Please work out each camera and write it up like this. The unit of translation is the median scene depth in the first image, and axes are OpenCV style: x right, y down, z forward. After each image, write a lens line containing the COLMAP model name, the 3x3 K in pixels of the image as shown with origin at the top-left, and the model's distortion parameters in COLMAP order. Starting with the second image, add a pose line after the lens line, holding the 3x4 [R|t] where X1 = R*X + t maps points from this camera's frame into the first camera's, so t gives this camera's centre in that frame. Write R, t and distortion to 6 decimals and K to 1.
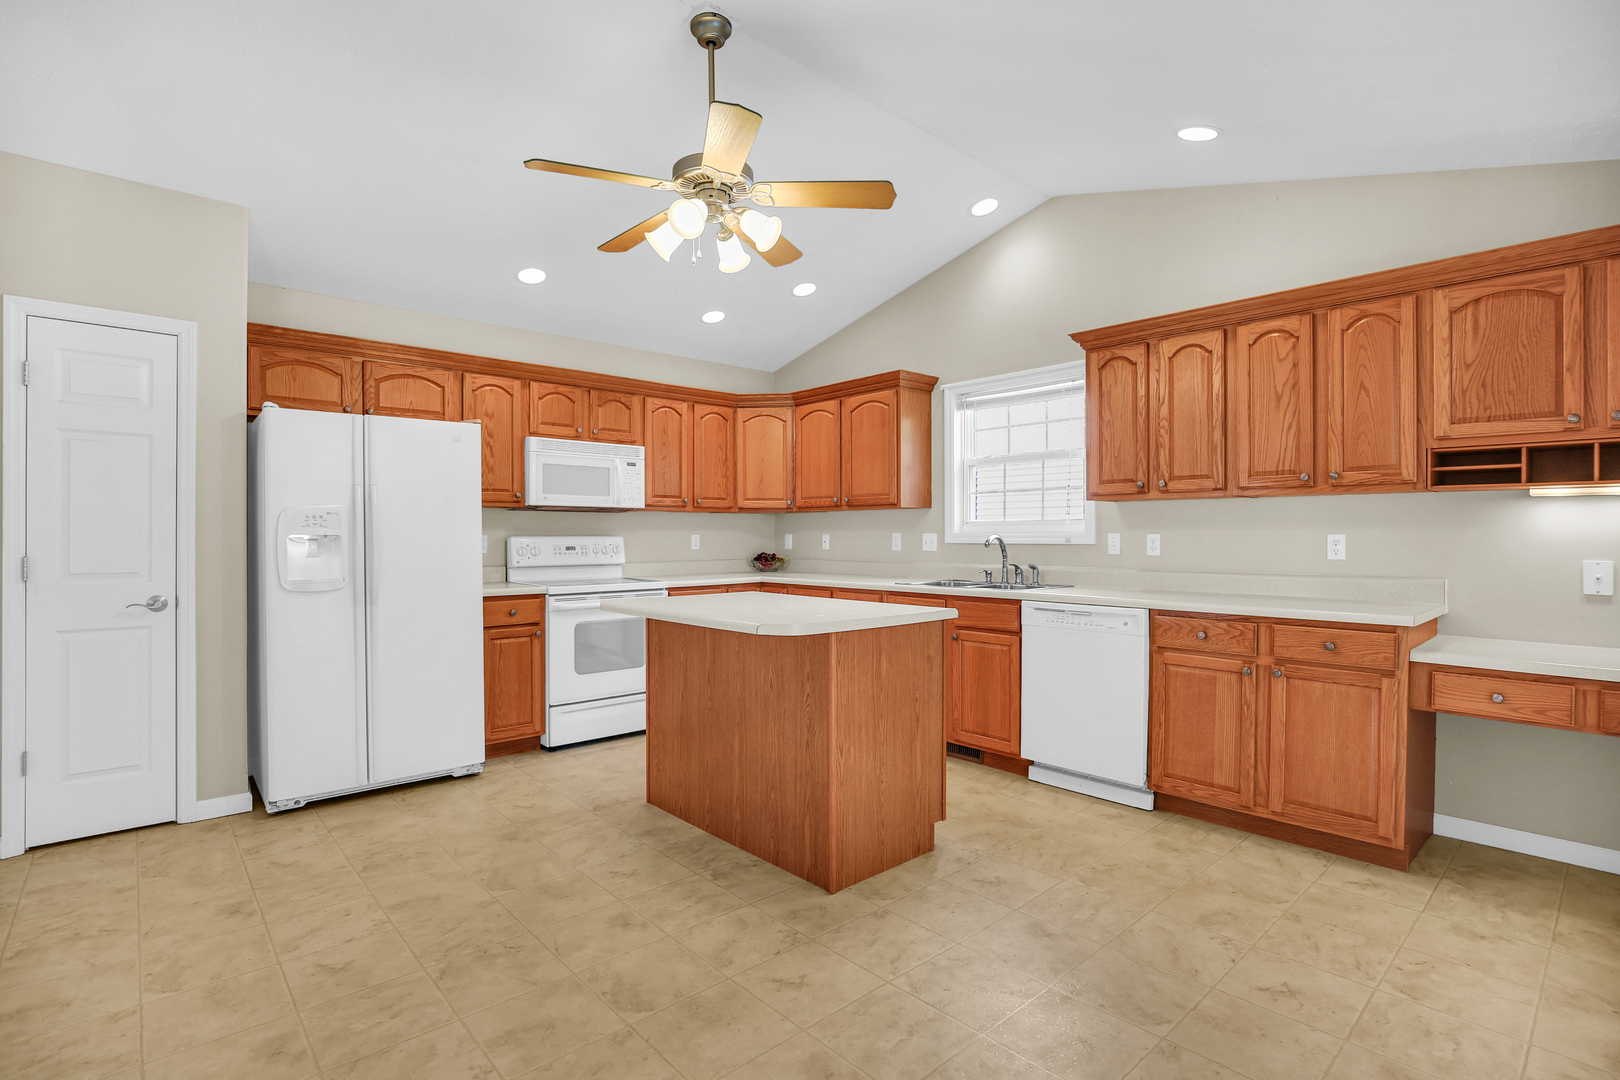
lens RADIAL K [[750.3, 0, 831.5], [0, 750.3, 539.6], [0, 0, 1]] dist [-0.027782, 0.001656]
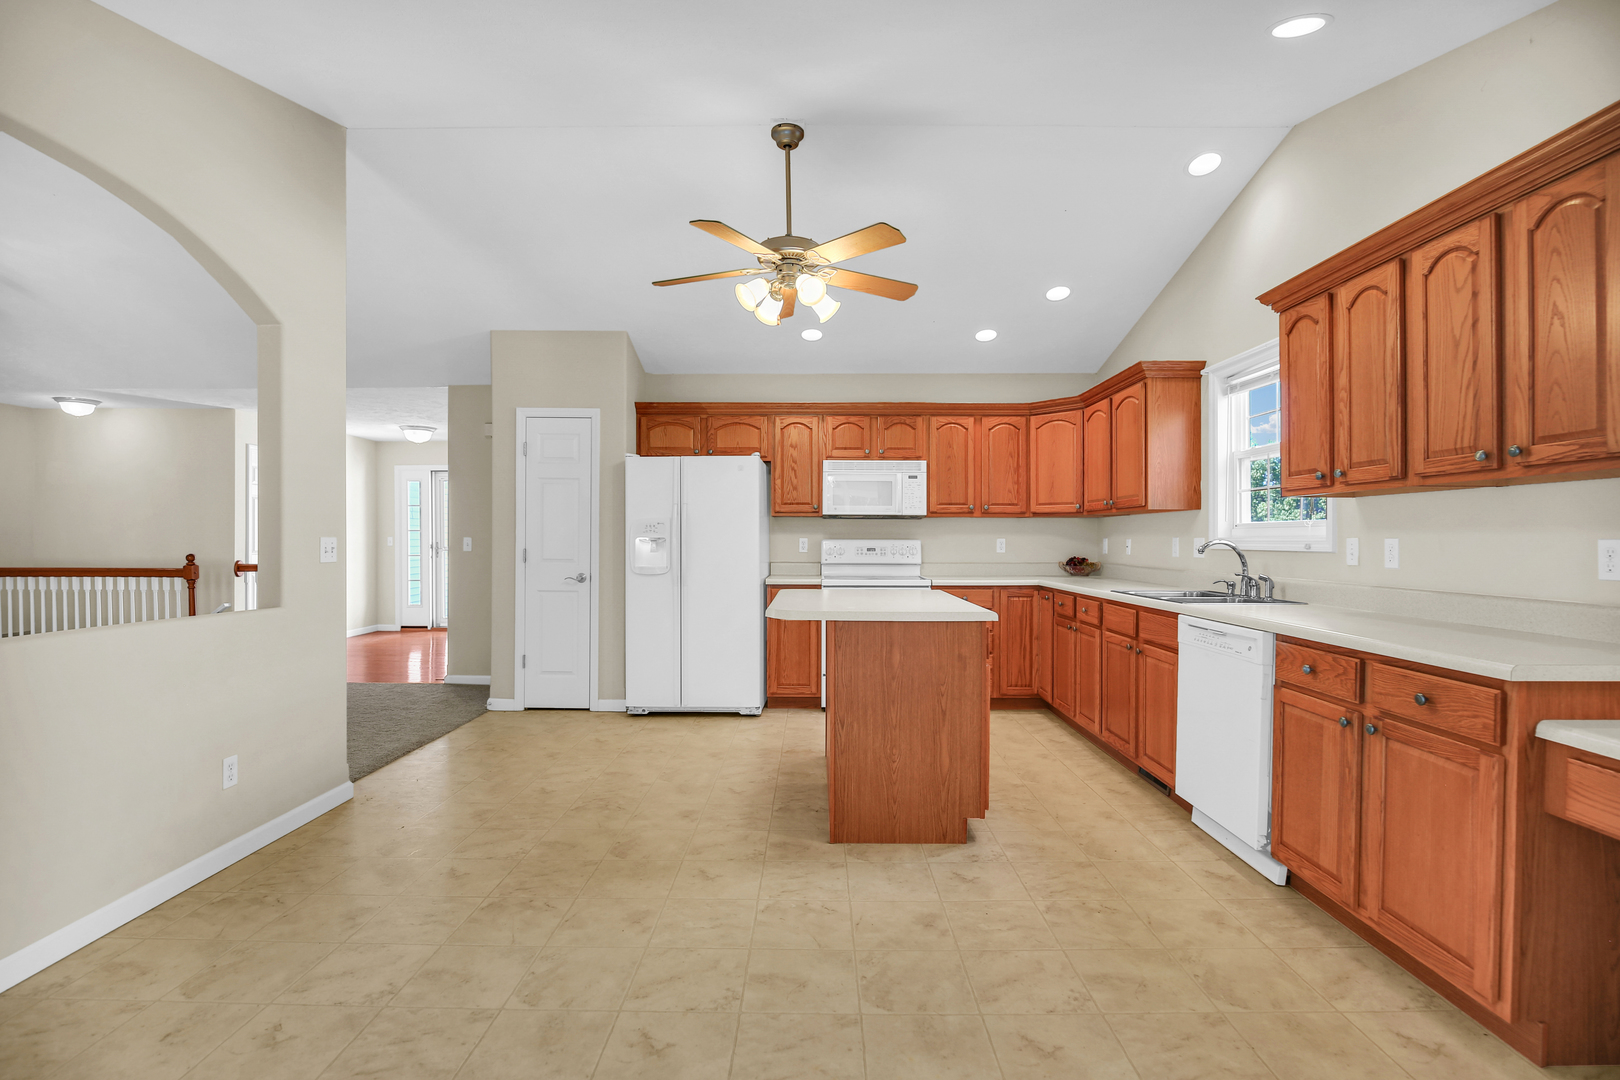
lens RADIAL K [[750.3, 0, 846.9], [0, 750.3, 541.2], [0, 0, 1]] dist [-0.027782, 0.001656]
pose [[0.750812, 0.004997, -0.660497, 0.633248], [-0.007292, 0.999973, -0.000723, -0.000739], [0.660476, 0.005359, 0.750828, 0.102114]]
